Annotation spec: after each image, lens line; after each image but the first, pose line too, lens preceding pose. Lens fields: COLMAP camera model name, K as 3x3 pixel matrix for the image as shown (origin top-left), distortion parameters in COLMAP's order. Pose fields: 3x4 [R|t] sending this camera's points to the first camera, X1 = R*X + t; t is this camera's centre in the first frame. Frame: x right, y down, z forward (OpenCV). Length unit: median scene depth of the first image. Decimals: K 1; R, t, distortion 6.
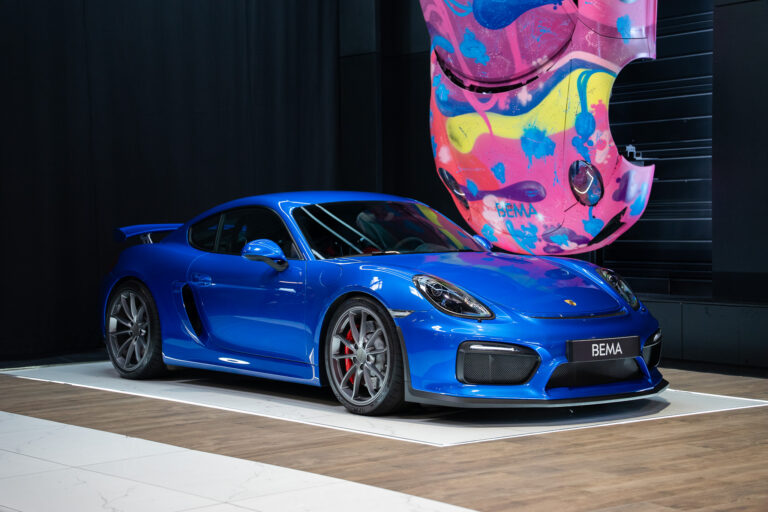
lens RADIAL K [[1521.8, 0, 383.8], [0, 1521.8, 255.6], [0, 0, 1]] dist [-0.124131, 0.000000]
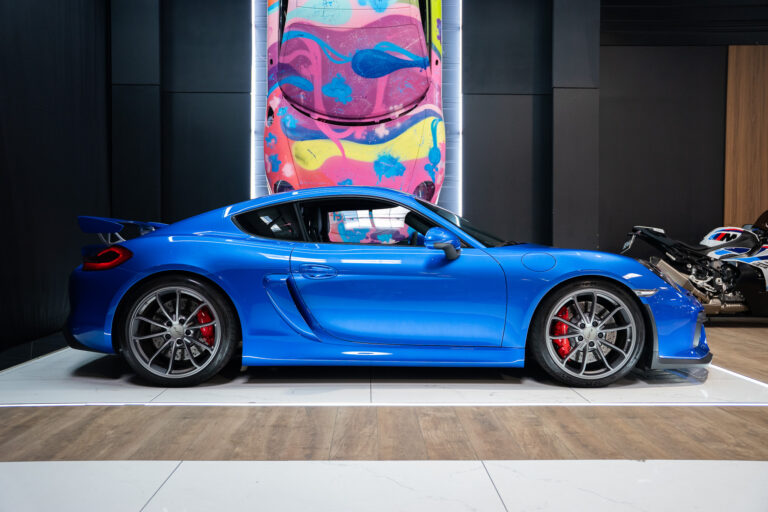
lens RADIAL K [[629.3, 0, 382.9], [0, 629.3, 259.3], [0, 0, 1]] dist [-0.091350, -0.002273]
pose [[0.597974, -0.012465, 0.801418, -0.359235], [0.007502, 0.999922, 0.009956, 0.004918], [-0.801480, 0.000059, 0.598021, 0.657731]]
